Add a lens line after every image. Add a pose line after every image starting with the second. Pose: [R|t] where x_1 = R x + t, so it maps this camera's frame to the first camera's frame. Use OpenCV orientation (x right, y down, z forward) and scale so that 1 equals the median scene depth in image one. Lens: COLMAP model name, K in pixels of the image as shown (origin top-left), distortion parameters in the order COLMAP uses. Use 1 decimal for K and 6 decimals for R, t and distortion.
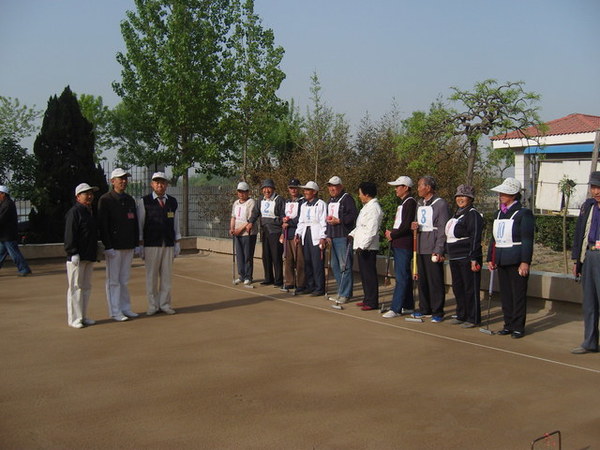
lens RADIAL K [[610.3, 0, 300.0], [0, 610.3, 225.0], [0, 0, 1]] dist [-0.186739, 0.171517]
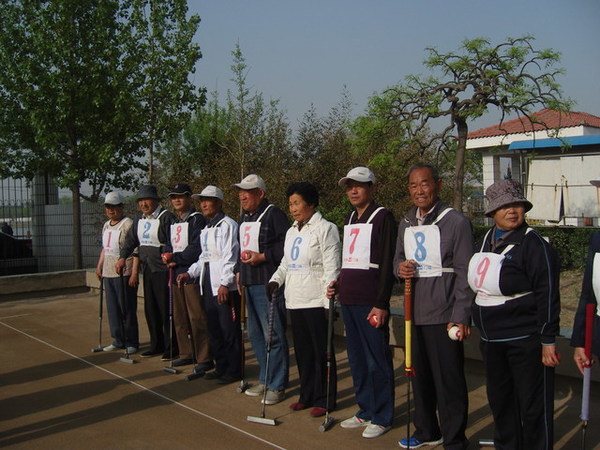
lens RADIAL K [[610.3, 0, 300.0], [0, 610.3, 225.0], [0, 0, 1]] dist [-0.186739, 0.171517]
pose [[0.996150, -0.029025, 0.082716, 0.047056], [0.031021, 0.999255, -0.022950, -0.015758], [-0.081988, 0.025427, 0.996309, 0.361019]]
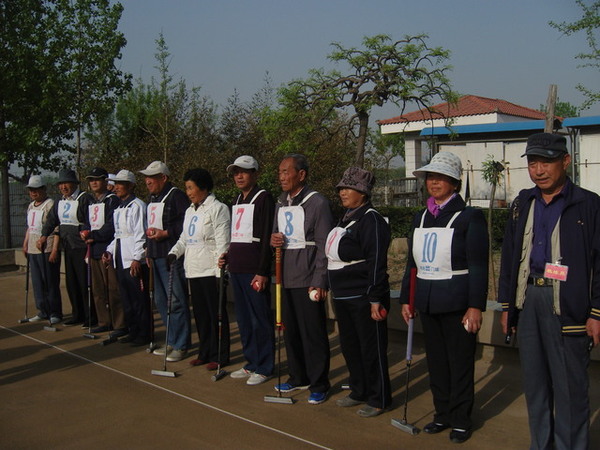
lens RADIAL K [[610.3, 0, 300.0], [0, 610.3, 225.0], [0, 0, 1]] dist [-0.186739, 0.171517]
pose [[0.982747, -0.032917, 0.182002, 0.073928], [0.031267, 0.999440, 0.011927, -0.013132], [-0.182293, -0.006030, 0.983226, 0.288543]]
